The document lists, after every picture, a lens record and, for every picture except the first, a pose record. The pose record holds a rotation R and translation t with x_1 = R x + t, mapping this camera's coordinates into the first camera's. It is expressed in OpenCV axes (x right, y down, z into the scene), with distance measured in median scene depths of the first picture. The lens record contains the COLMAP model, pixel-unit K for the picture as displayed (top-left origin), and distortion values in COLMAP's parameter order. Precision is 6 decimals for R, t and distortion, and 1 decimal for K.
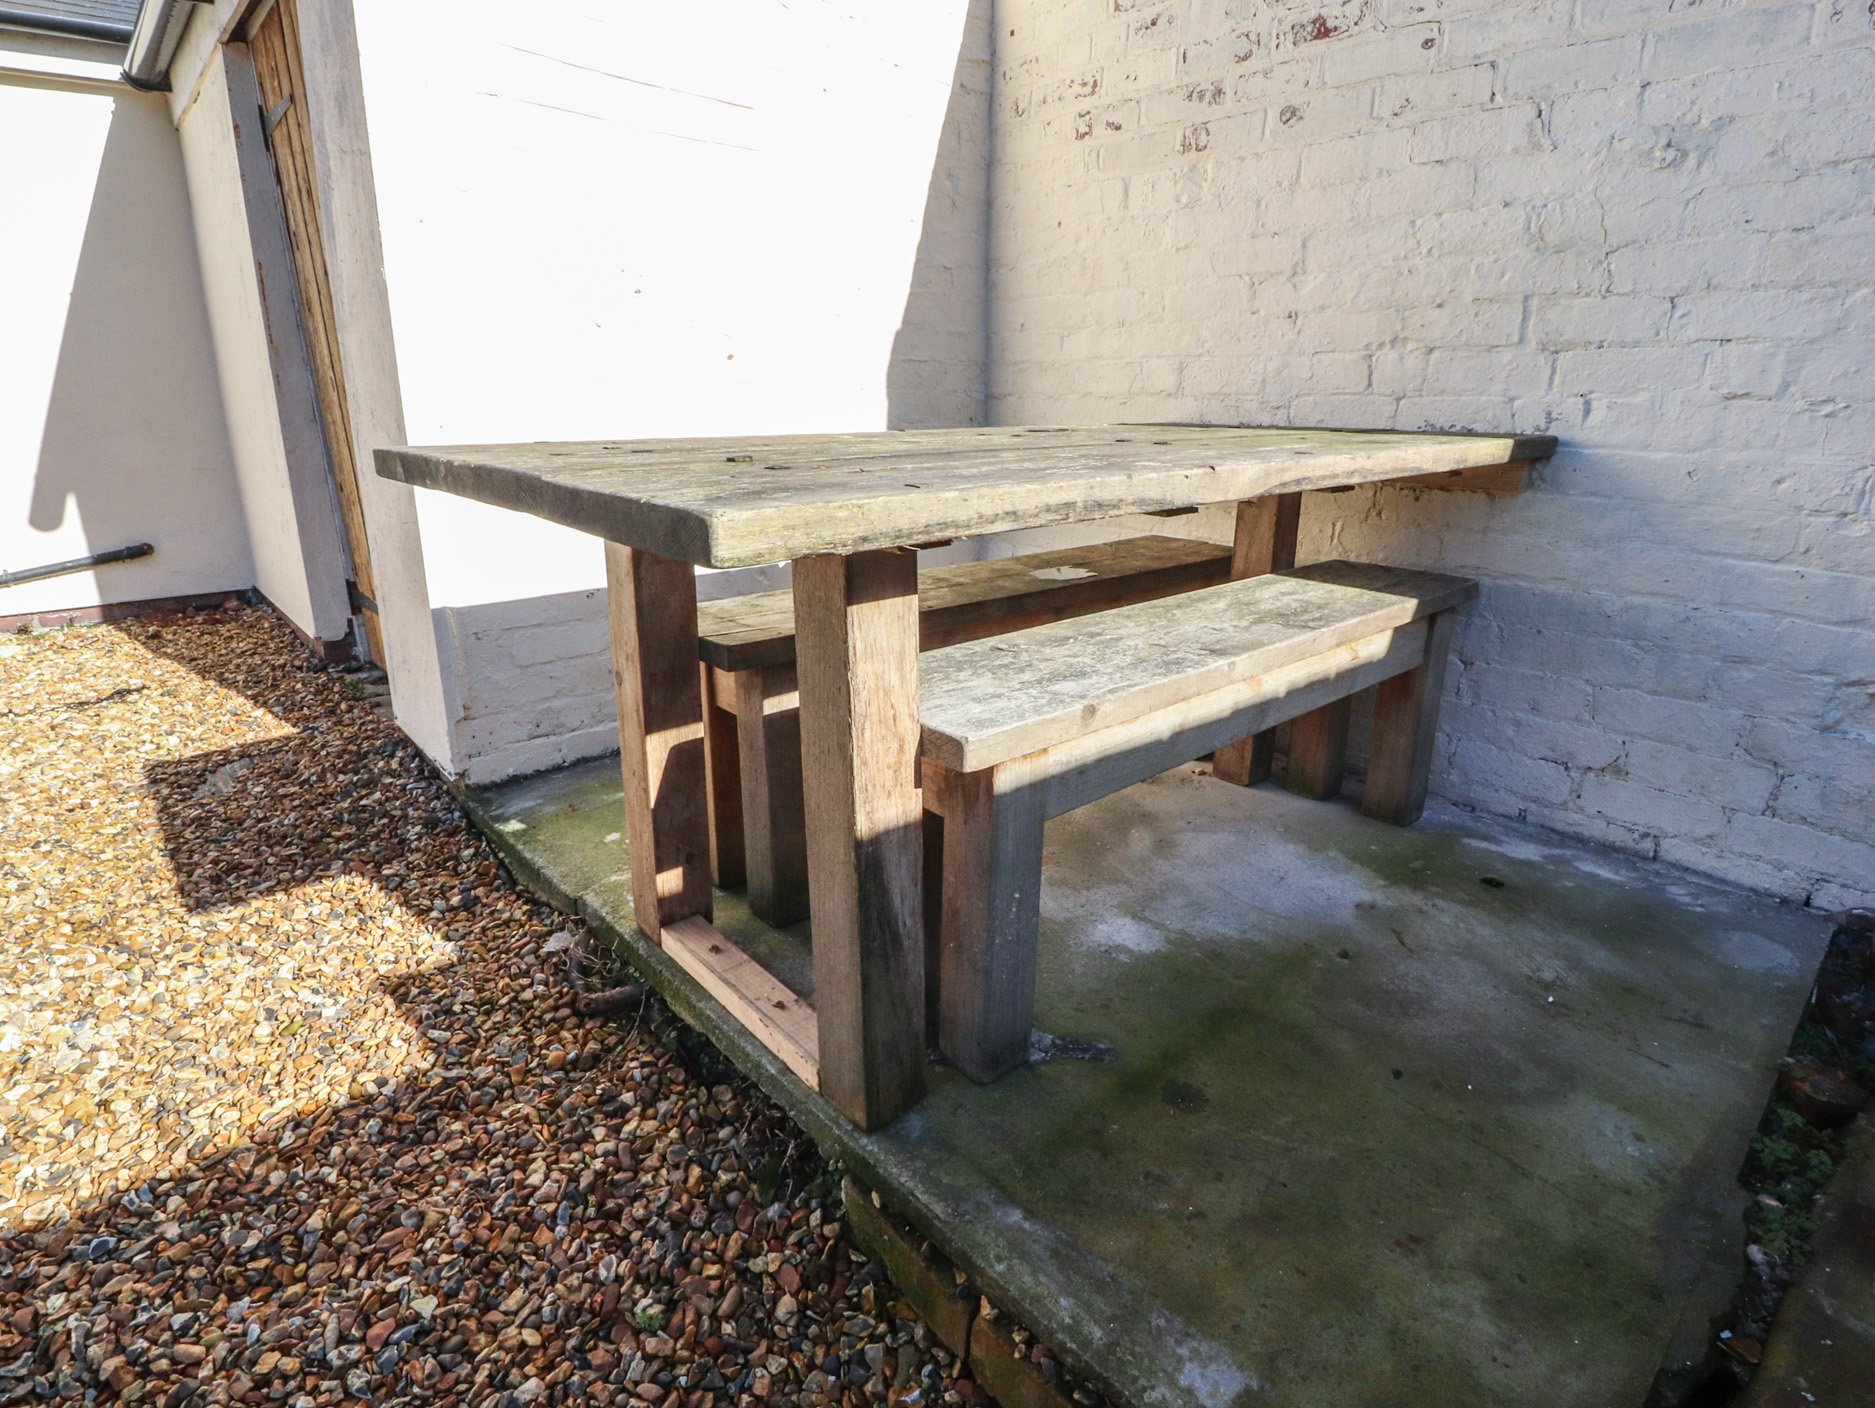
lens RADIAL K [[986.7, 0, 938.6], [0, 986.7, 676.8], [0, 0, 1]] dist [0.000053, -0.013480]
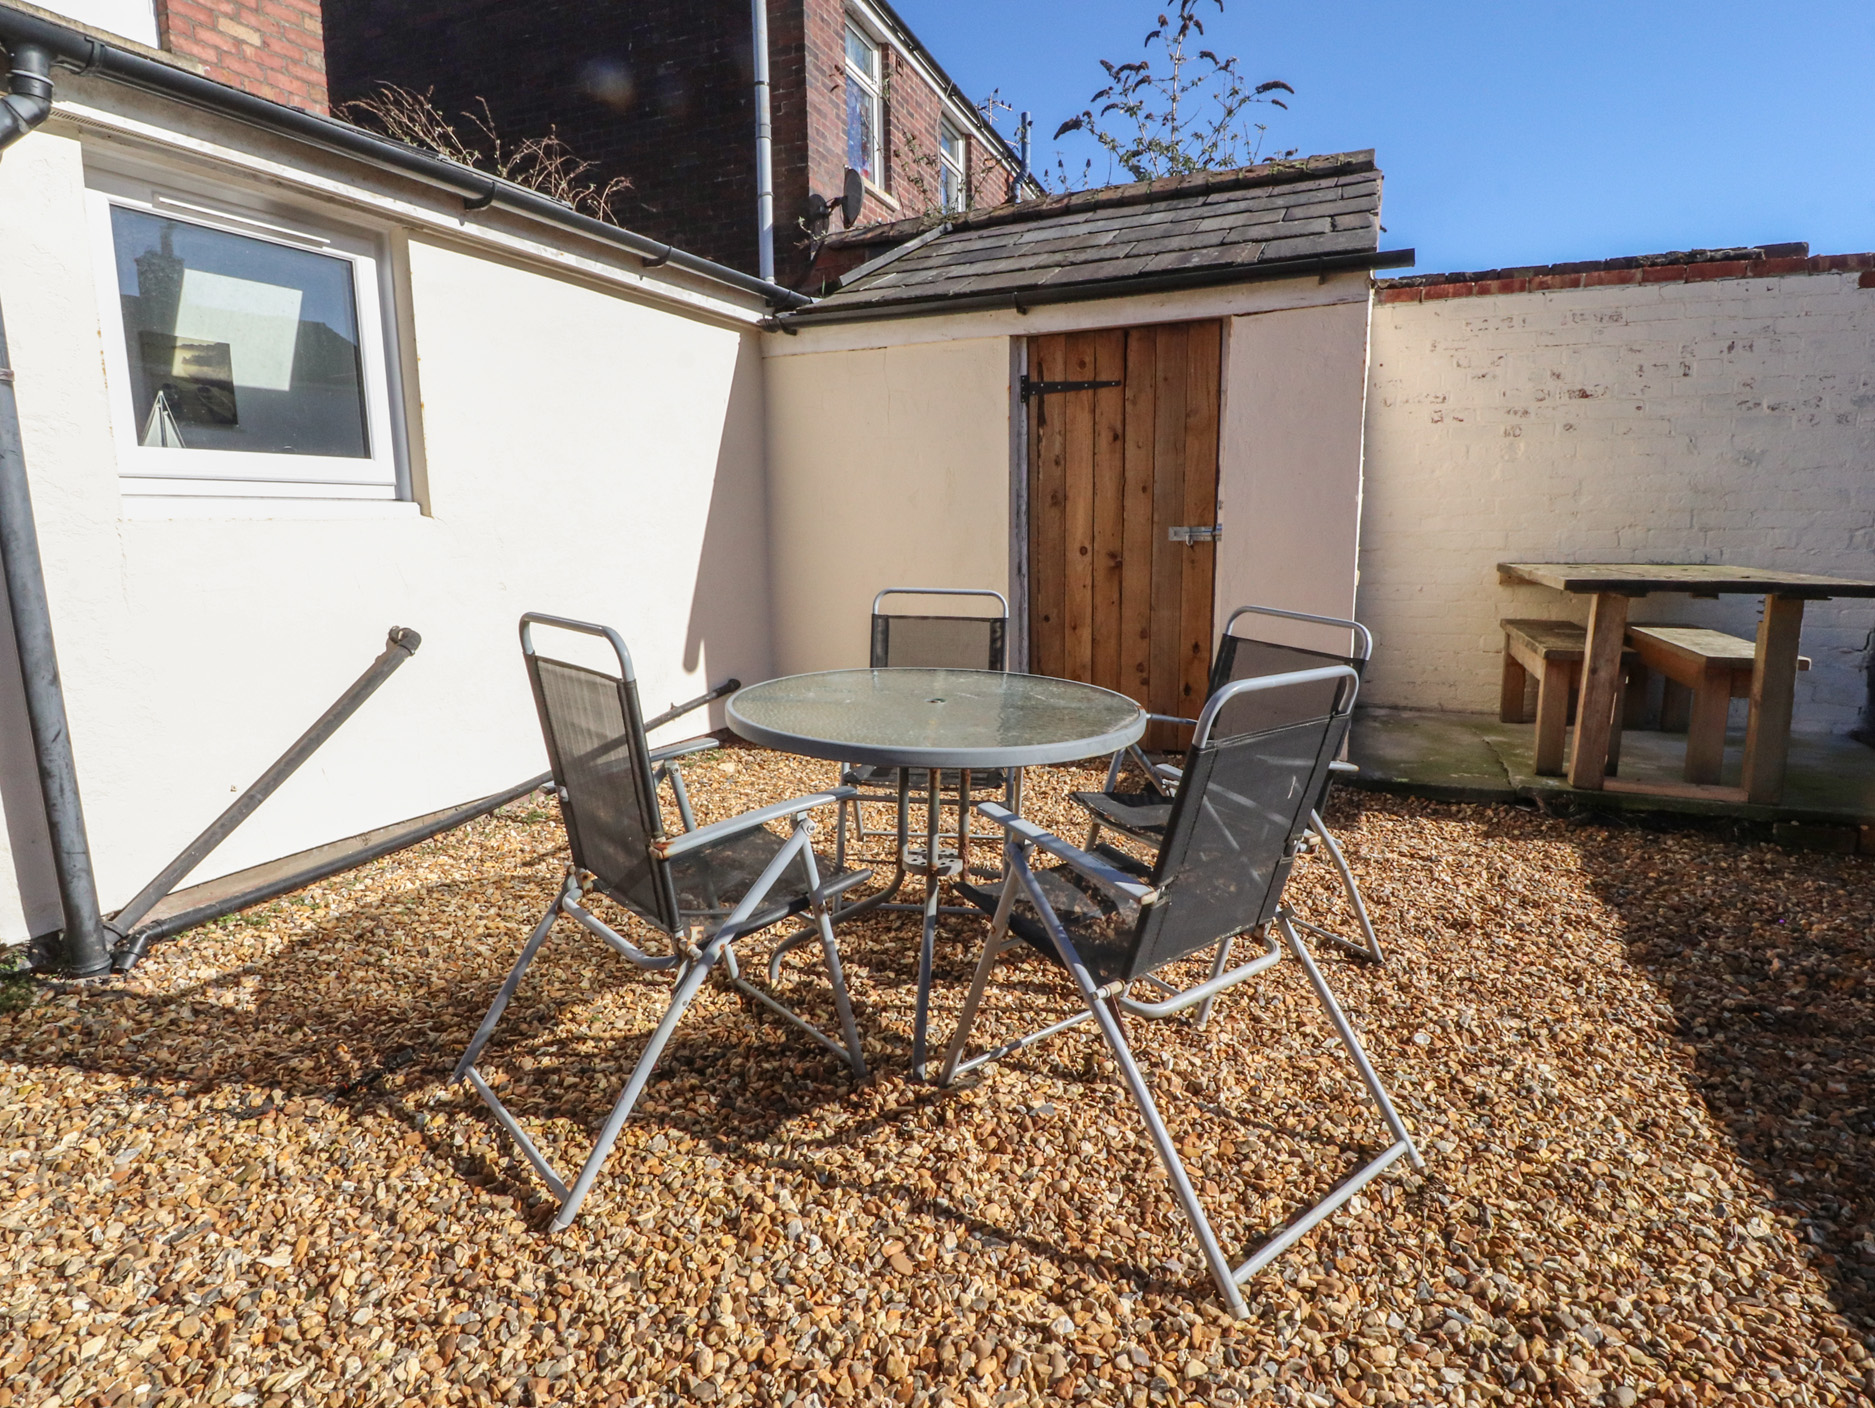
lens RADIAL K [[986.7, 0, 938.6], [0, 986.7, 676.8], [0, 0, 1]] dist [0.000053, -0.013480]
pose [[0.901400, -0.077166, 0.426055, -1.830466], [0.132951, 0.985783, -0.102741, 0.028437], [-0.412070, 0.149255, 0.898844, -0.321656]]
